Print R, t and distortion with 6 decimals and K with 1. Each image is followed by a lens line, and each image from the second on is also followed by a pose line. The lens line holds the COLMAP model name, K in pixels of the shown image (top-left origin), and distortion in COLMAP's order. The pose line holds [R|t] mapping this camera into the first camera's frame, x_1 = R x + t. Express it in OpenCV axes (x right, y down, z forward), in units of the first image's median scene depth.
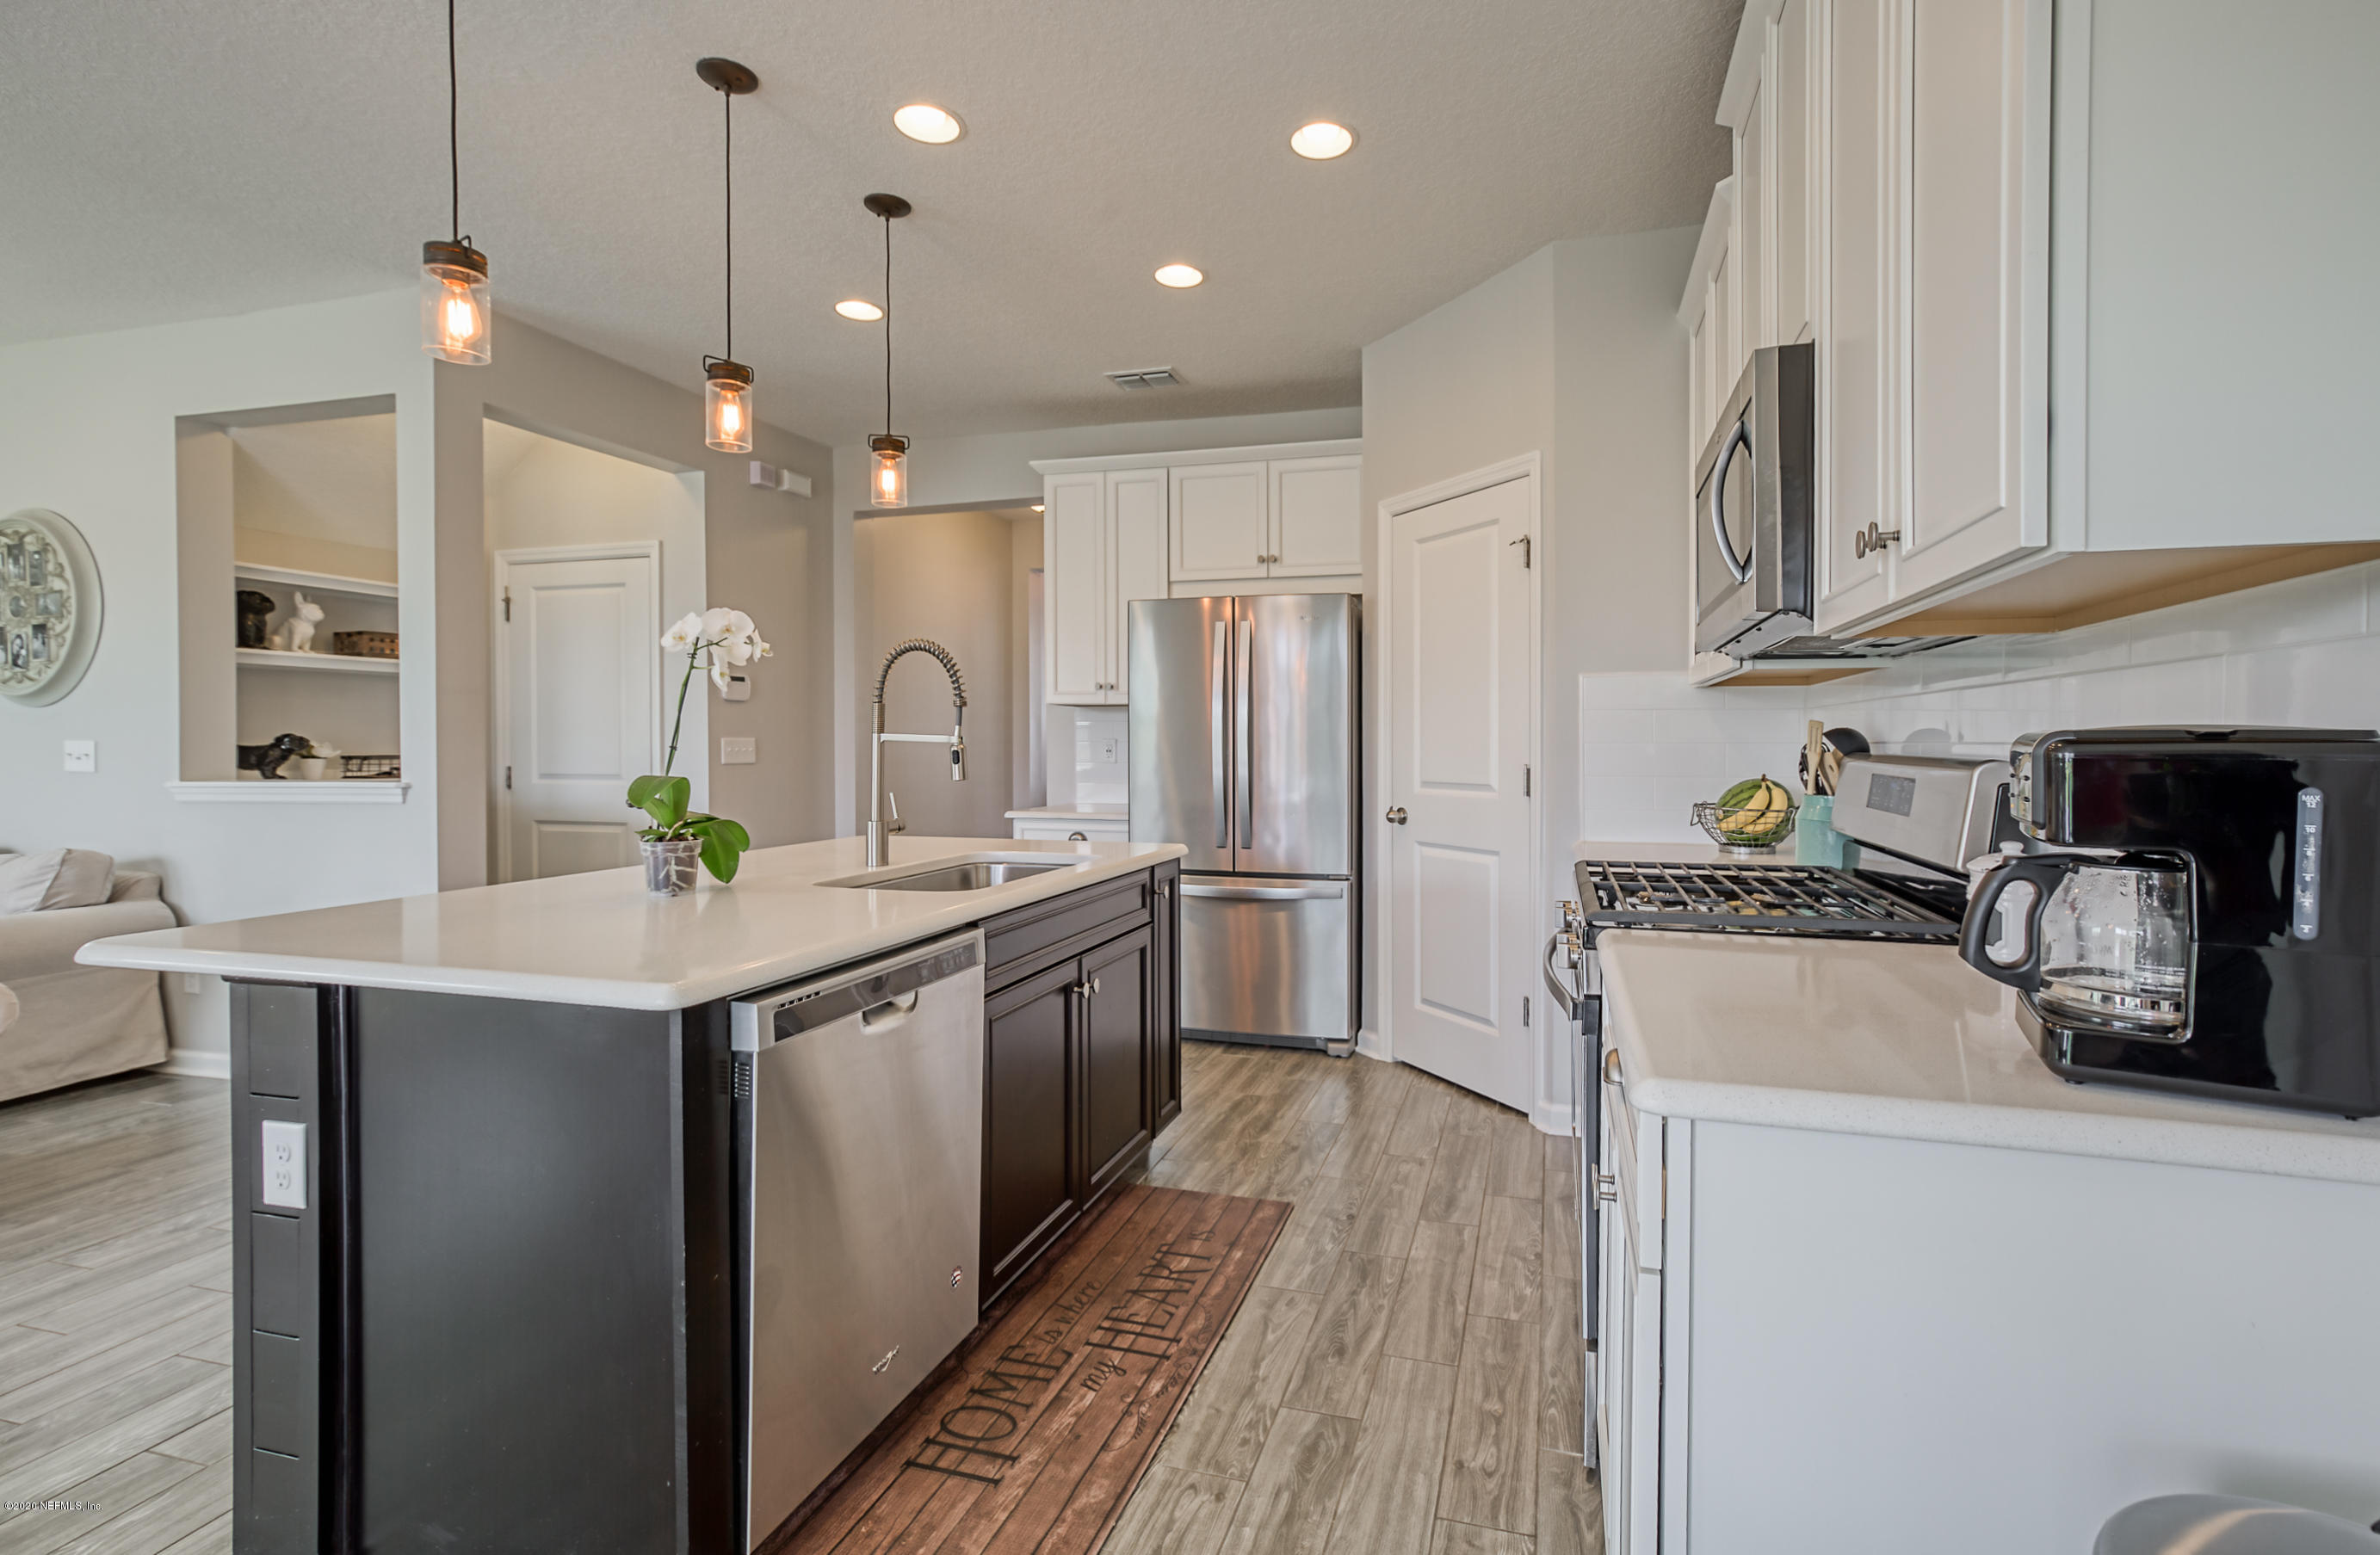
lens RADIAL K [[1034.8, 0, 1247.4], [0, 1034.8, 758.4], [0, 0, 1]] dist [-0.001062, 0.005968]
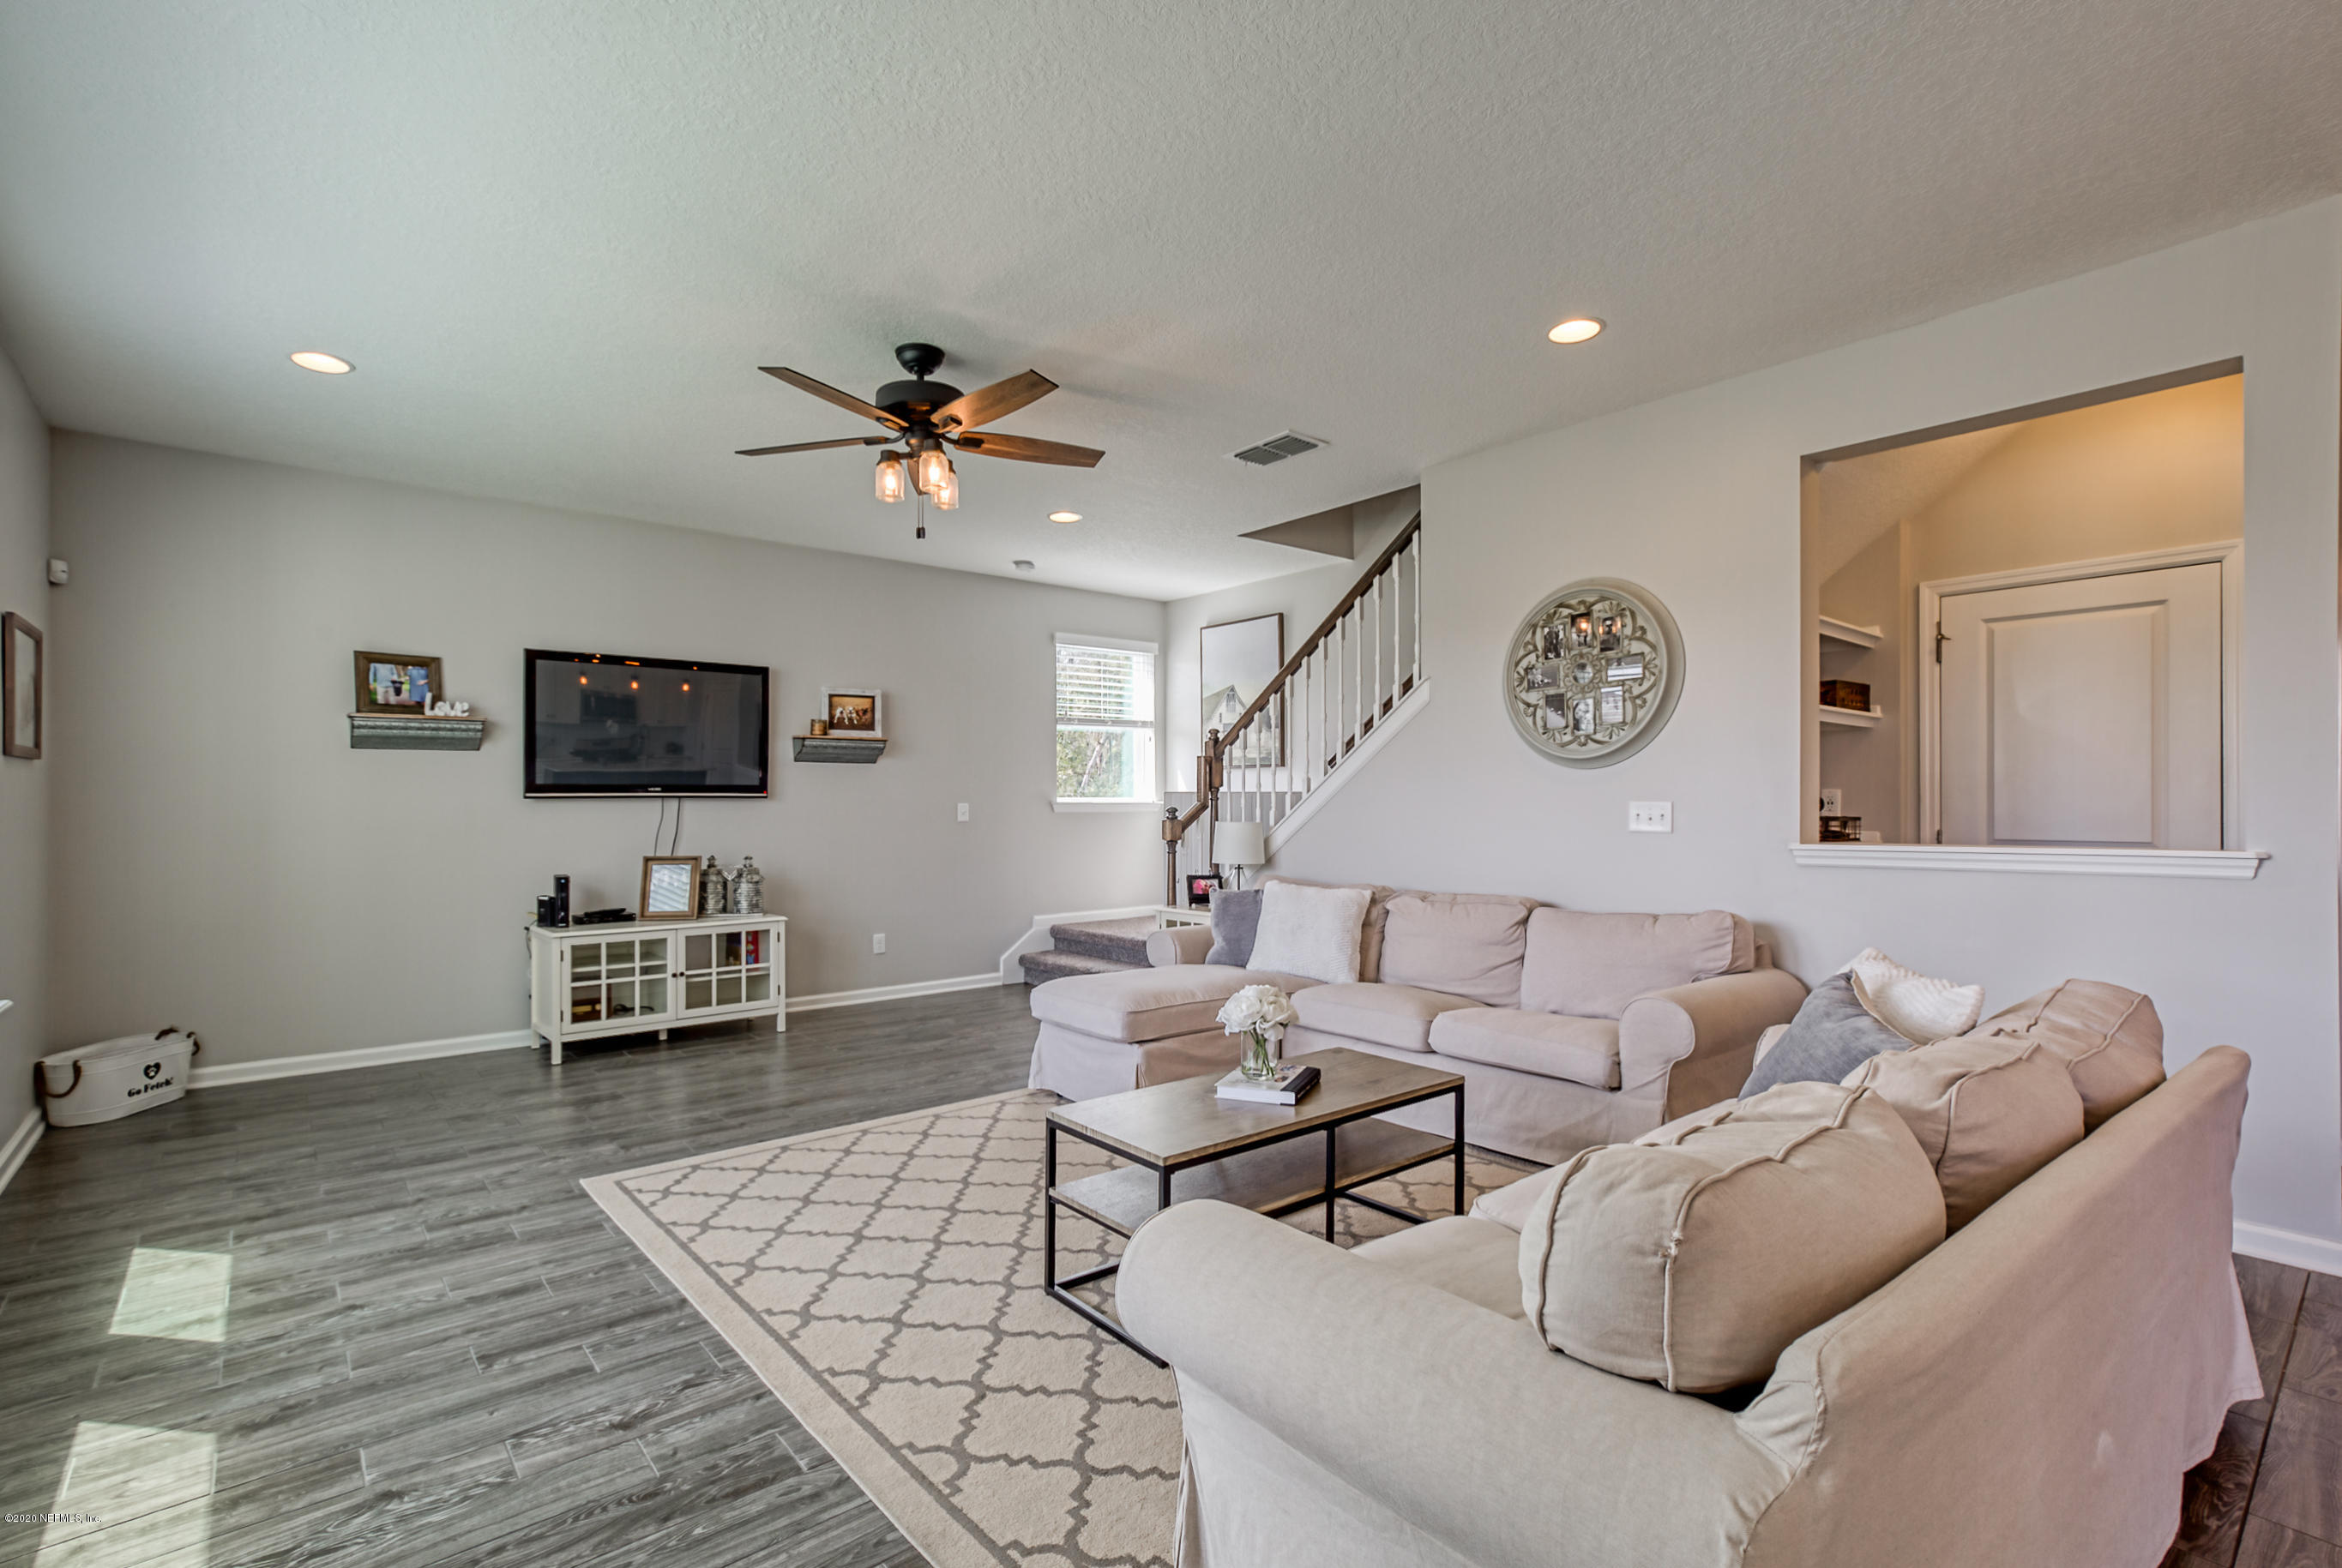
lens RADIAL K [[1040.6, 0, 1183.0], [0, 1040.6, 809.1], [0, 0, 1]] dist [0.000897, 0.003630]
pose [[0.844077, -0.002035, -0.536218, -1.307492], [-0.005064, 0.999918, -0.011767, 0.006174], [0.536198, 0.012648, 0.843997, -0.115967]]
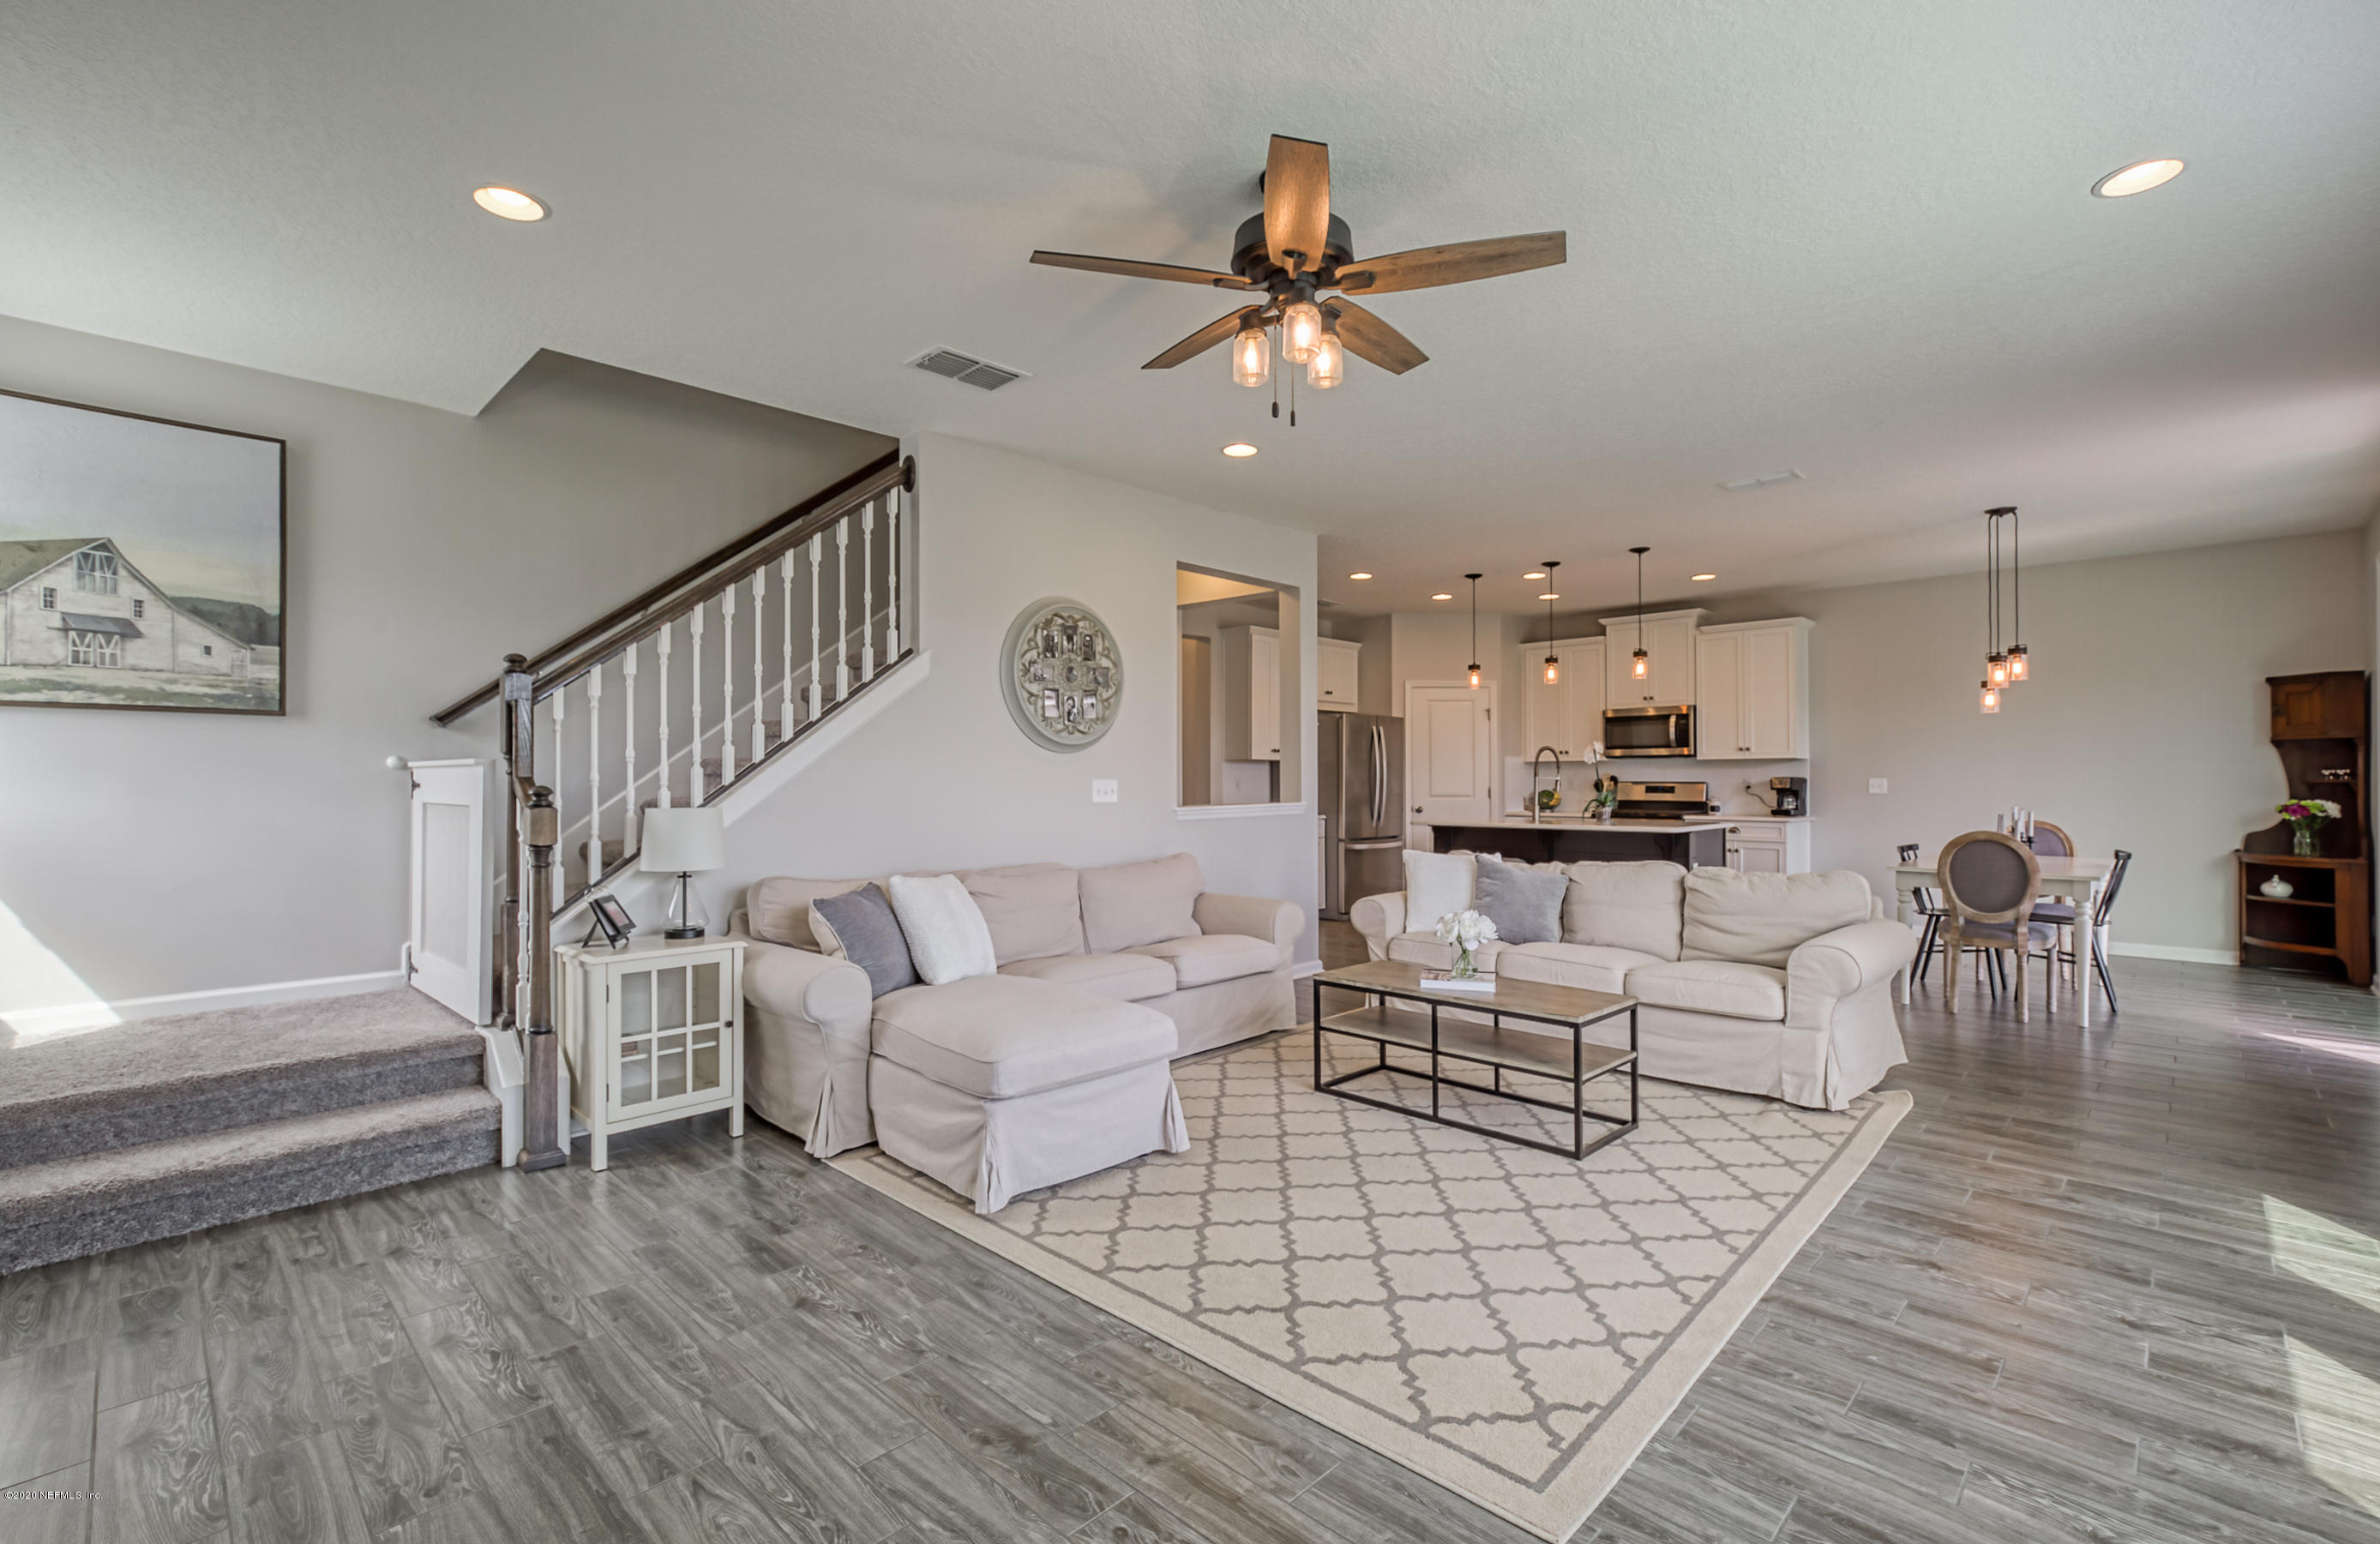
lens RADIAL K [[1034.9, 0, 1197.1], [0, 1034.9, 768.0], [0, 0, 1]] dist [-0.001062, 0.005968]
pose [[0.469155, 0.013372, 0.883015, -3.016680], [0.020921, 0.999436, -0.026250, 0.004806], [-0.882868, 0.030789, 0.468611, 0.388095]]
